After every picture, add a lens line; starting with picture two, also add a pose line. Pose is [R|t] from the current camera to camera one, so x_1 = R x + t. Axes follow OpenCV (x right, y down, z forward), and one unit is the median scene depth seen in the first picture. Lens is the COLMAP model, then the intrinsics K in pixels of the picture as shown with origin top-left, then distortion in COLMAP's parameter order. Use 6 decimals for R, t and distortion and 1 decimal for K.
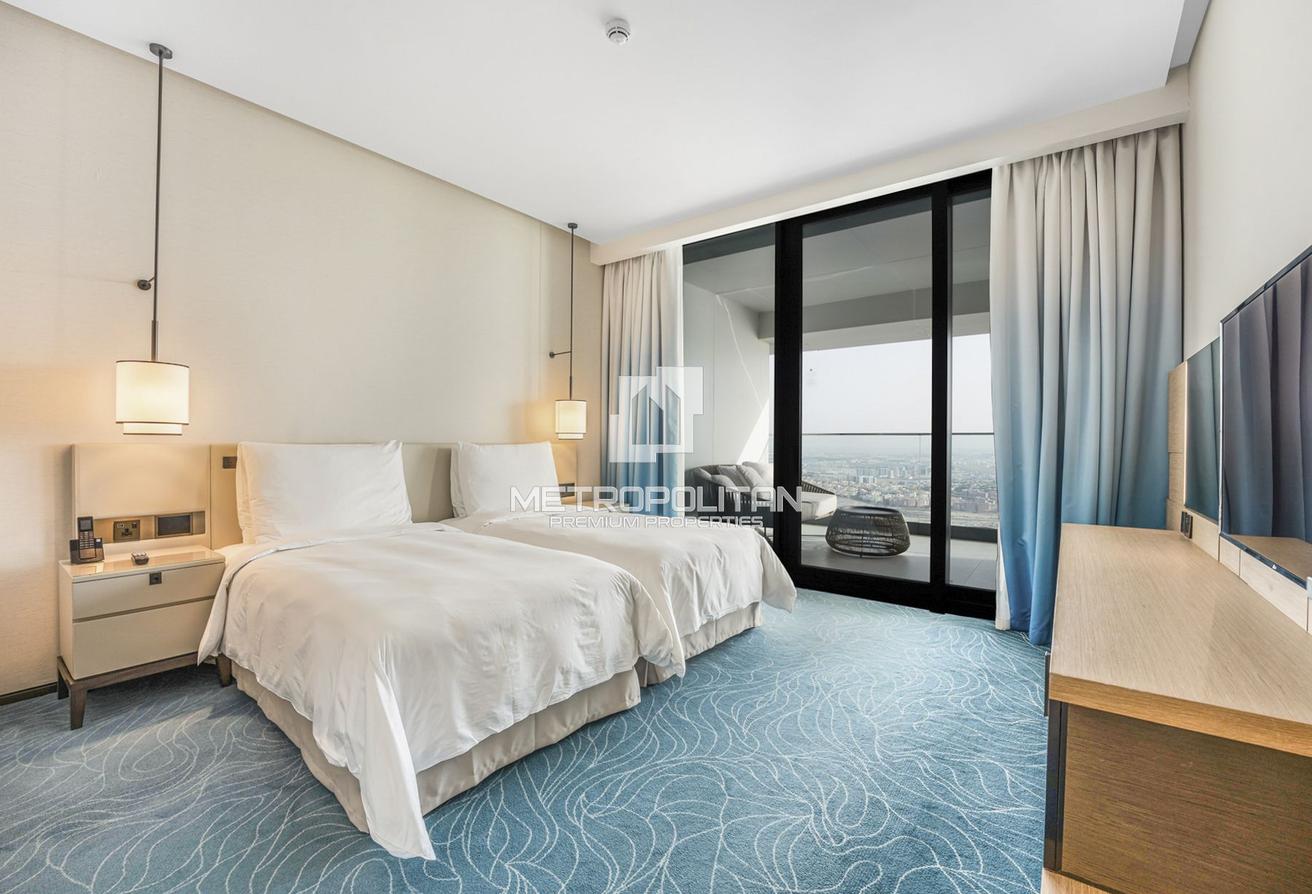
lens RADIAL K [[564.8, 0, 656.0], [0, 564.8, 447.0], [0, 0, 1]] dist [-0.002917, -0.000620]
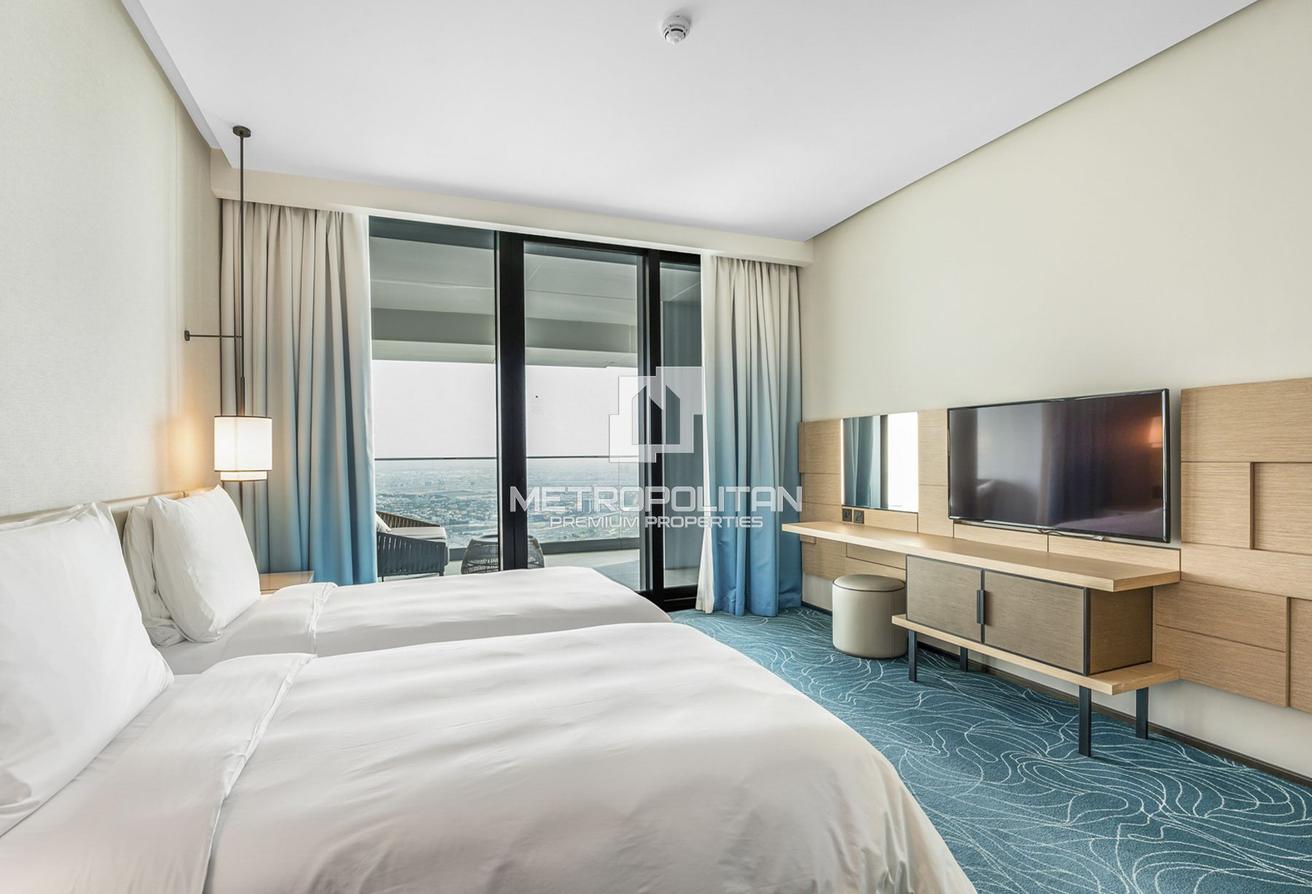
lens RADIAL K [[631.0, 0, 642.4], [0, 631.0, 465.4], [0, 0, 1]] dist [-0.000429, -0.000012]
pose [[0.517520, -0.025599, 0.855288, -0.730705], [0.024037, 0.999593, 0.015373, -0.043276], [-0.855333, 0.012603, 0.517925, 0.397658]]
